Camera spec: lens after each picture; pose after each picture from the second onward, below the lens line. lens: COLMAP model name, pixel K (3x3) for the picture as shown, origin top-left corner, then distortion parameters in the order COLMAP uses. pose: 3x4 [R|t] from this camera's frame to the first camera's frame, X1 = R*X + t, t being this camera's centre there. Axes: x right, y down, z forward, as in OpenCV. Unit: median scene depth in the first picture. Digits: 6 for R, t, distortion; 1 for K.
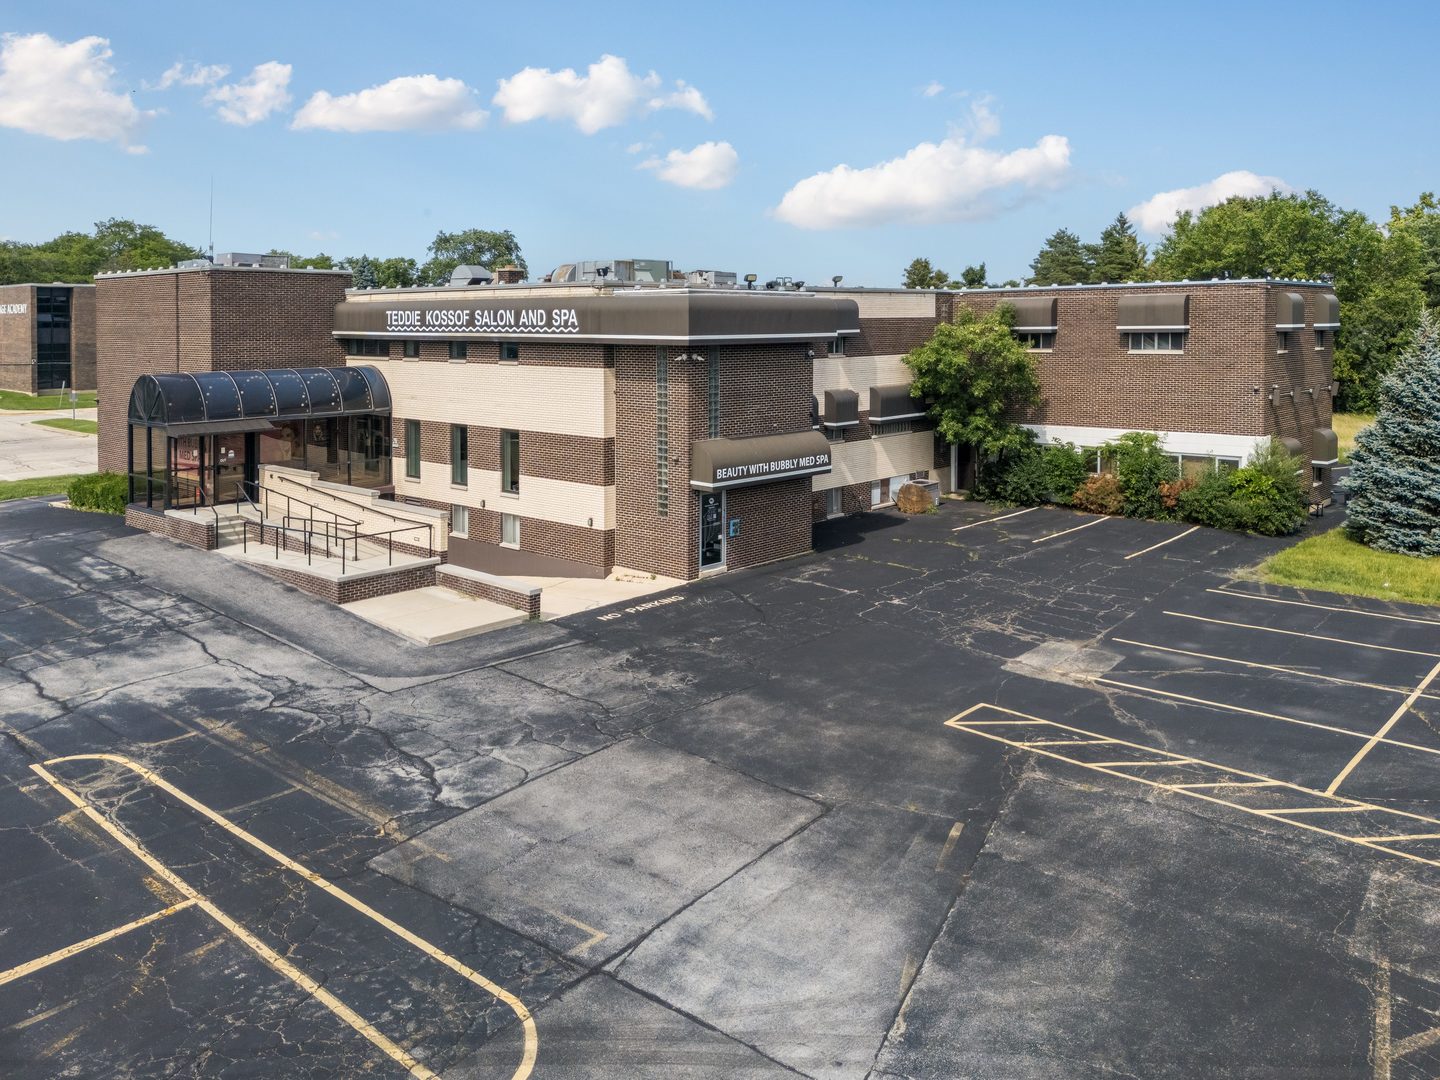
lens RADIAL K [[1076.2, 0, 723.5], [0, 1076.2, 511.5], [0, 0, 1]] dist [0.071094, -0.070054]
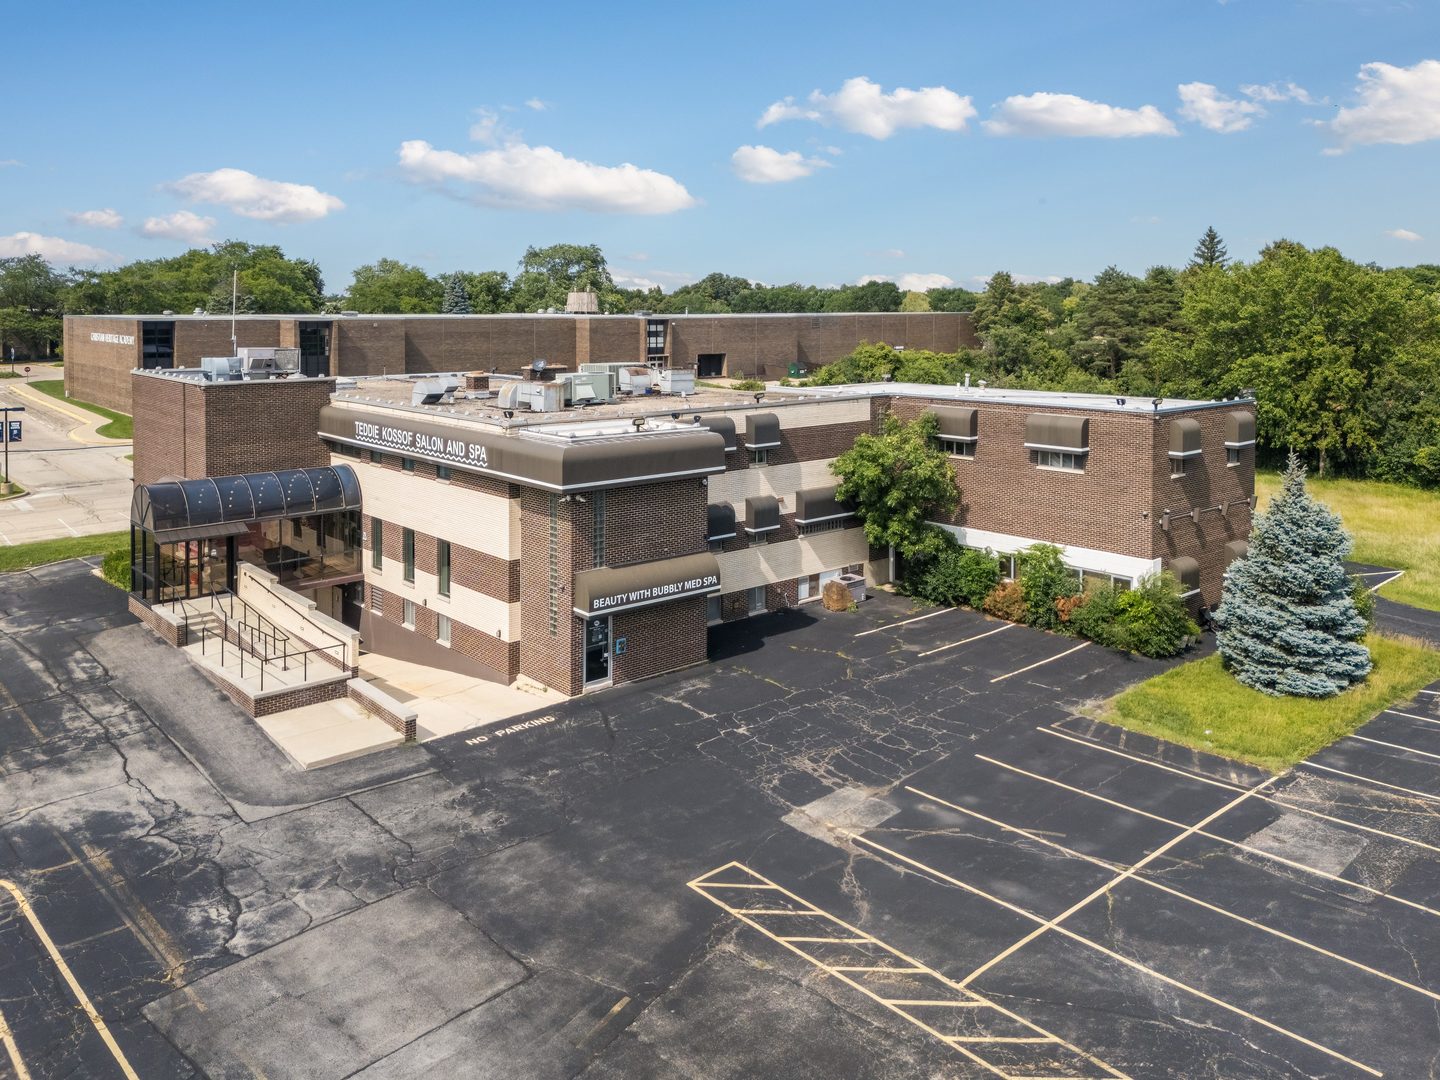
lens RADIAL K [[1076.2, 0, 721.0], [0, 1076.2, 514.8], [0, 0, 1]] dist [0.071094, -0.070054]
pose [[0.993872, 0.024556, -0.107776, 0.220523], [-0.022639, 0.999564, 0.018980, -0.138101], [0.108195, -0.016424, 0.993994, -0.091209]]
